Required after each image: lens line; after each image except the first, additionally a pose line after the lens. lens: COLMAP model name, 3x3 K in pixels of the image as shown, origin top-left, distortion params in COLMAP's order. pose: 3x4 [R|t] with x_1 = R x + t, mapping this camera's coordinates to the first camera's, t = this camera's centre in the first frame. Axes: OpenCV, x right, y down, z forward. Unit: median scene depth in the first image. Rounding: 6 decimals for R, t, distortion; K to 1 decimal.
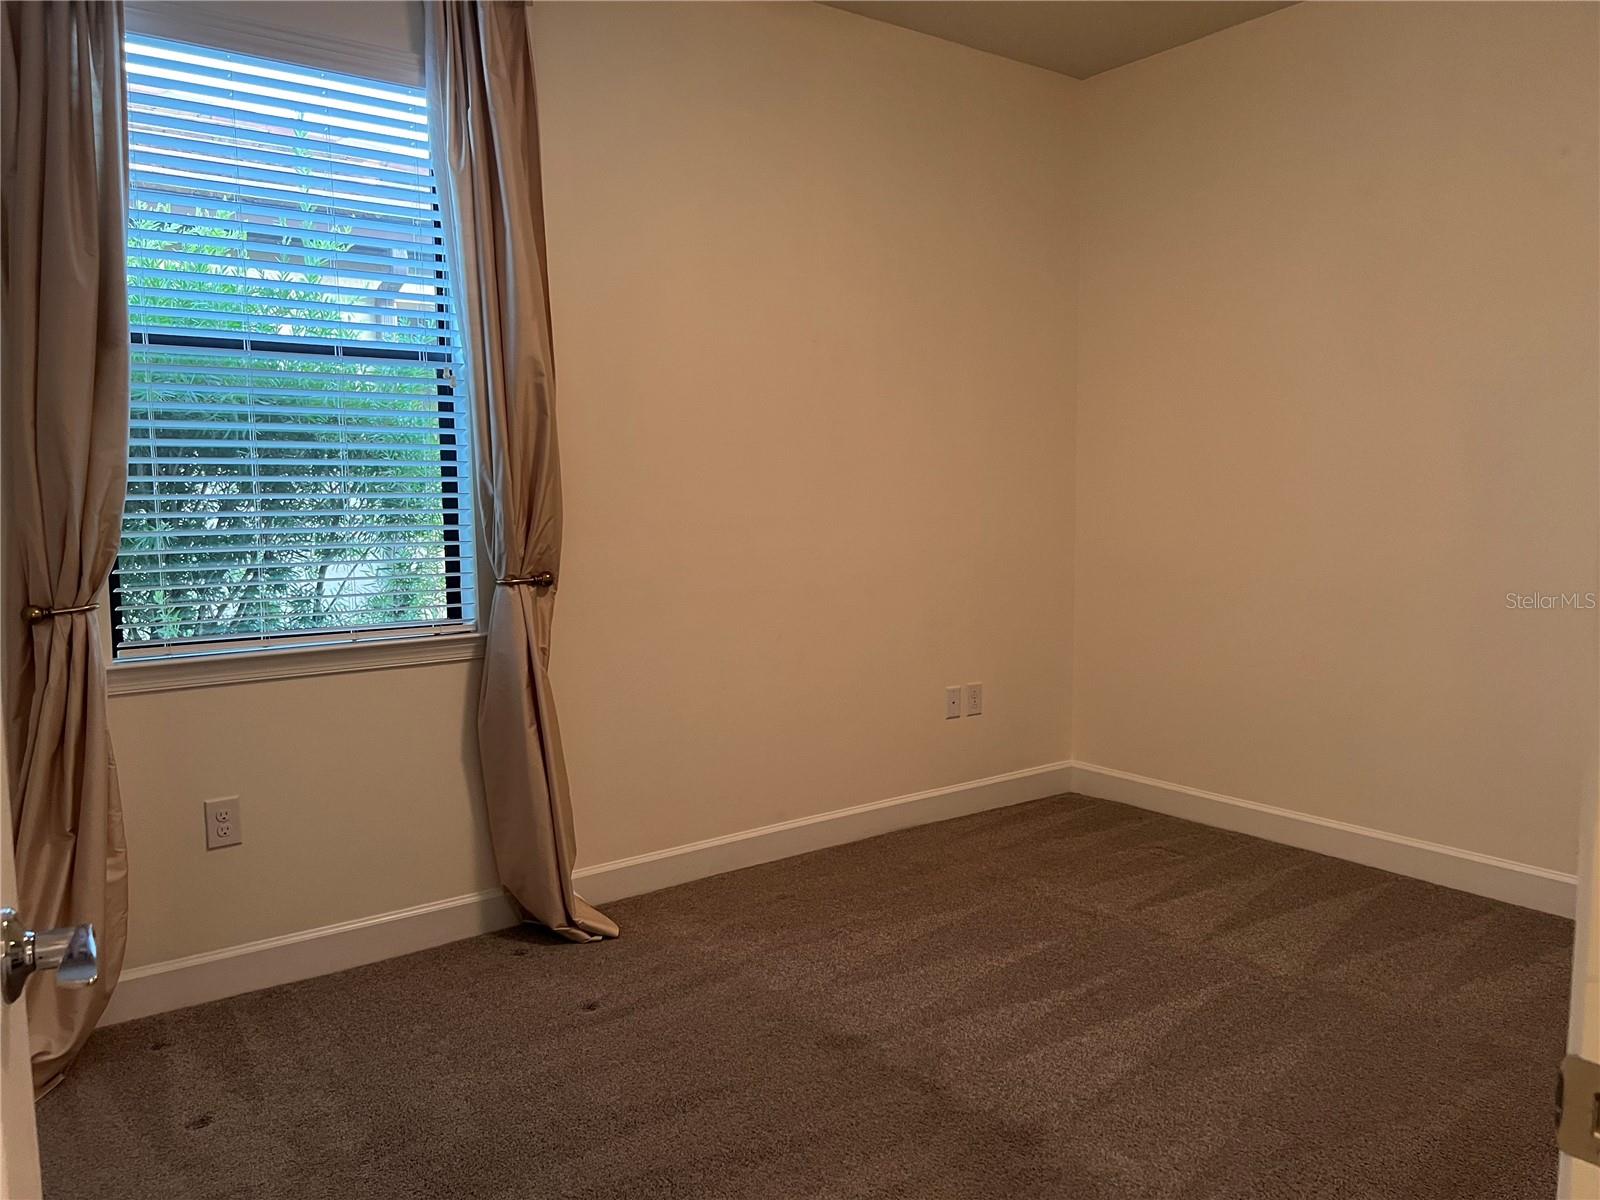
lens RADIAL K [[1205.7, 0, 798.3], [0, 1205.7, 598.9], [0, 0, 1]] dist [0.053829, -0.055136]
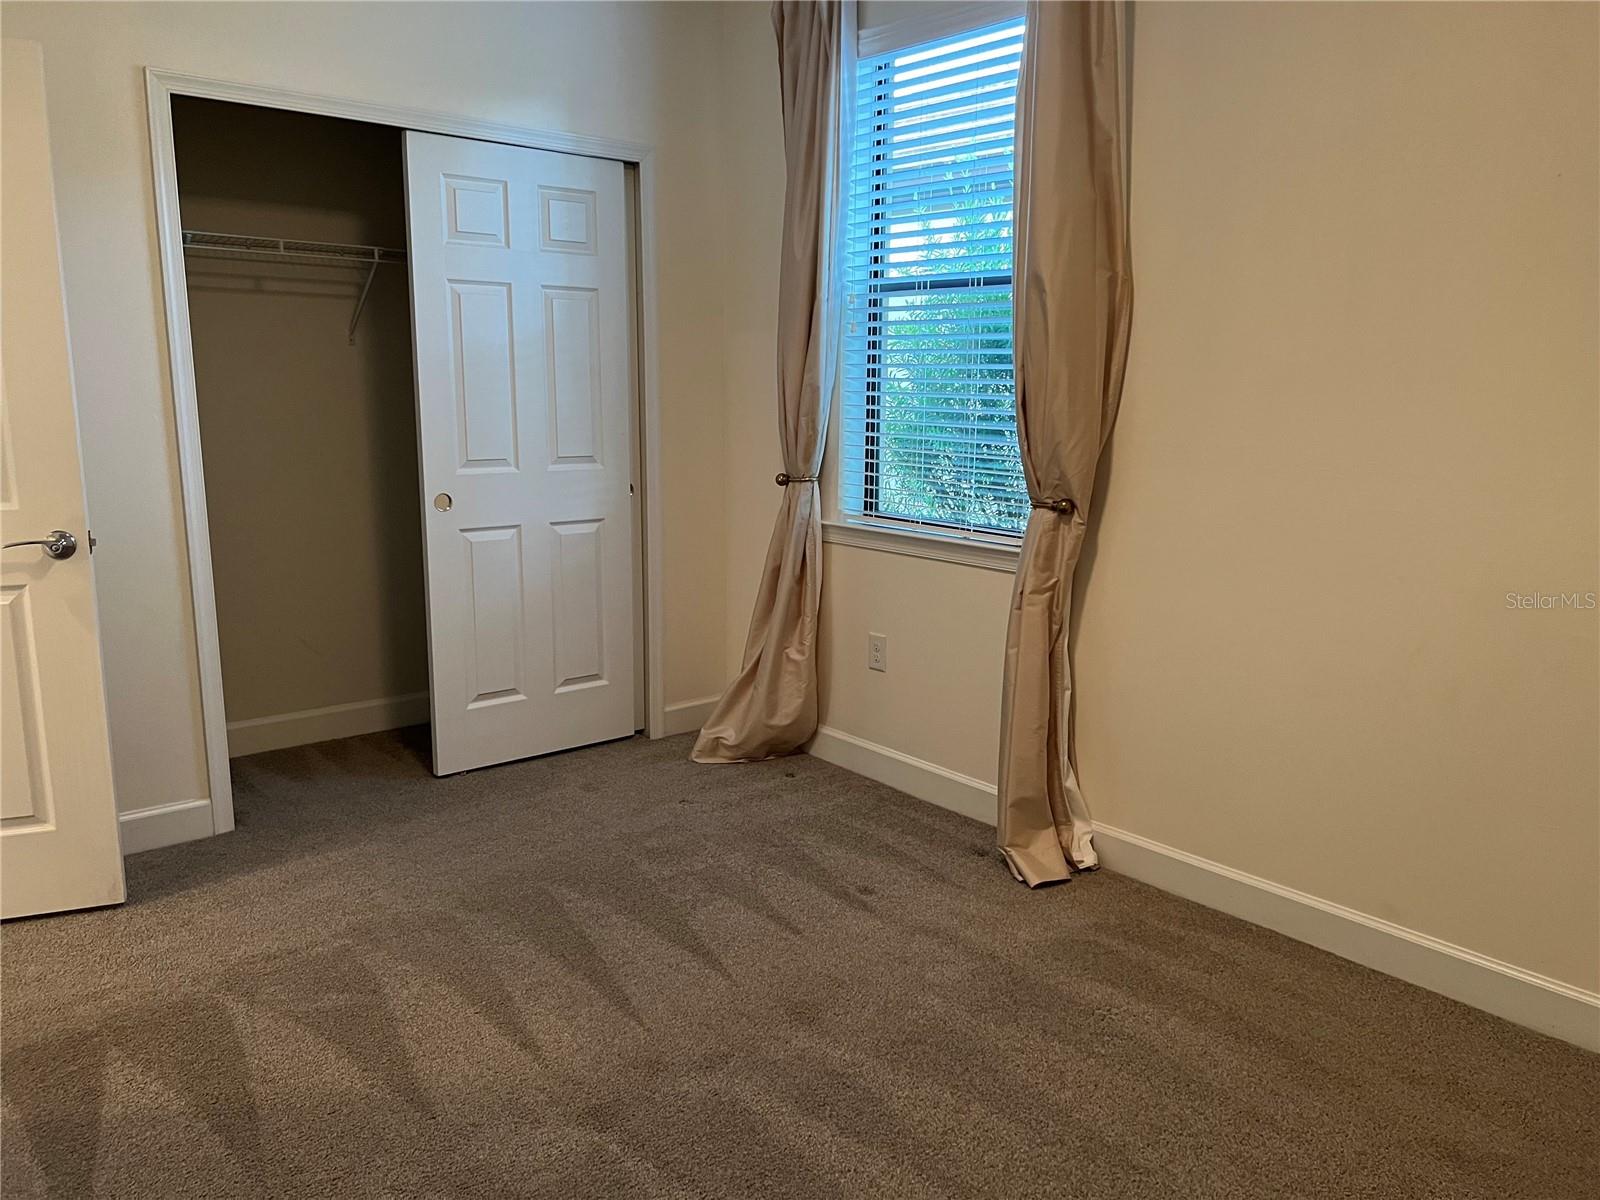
lens RADIAL K [[1205.7, 0, 799.5], [0, 1205.7, 600.6], [0, 0, 1]] dist [0.053829, -0.055136]
pose [[0.072878, 0.194296, -0.978232, 0.811879], [-0.120206, 0.975401, 0.184778, -0.106302], [0.990070, 0.104124, 0.094441, 0.790970]]
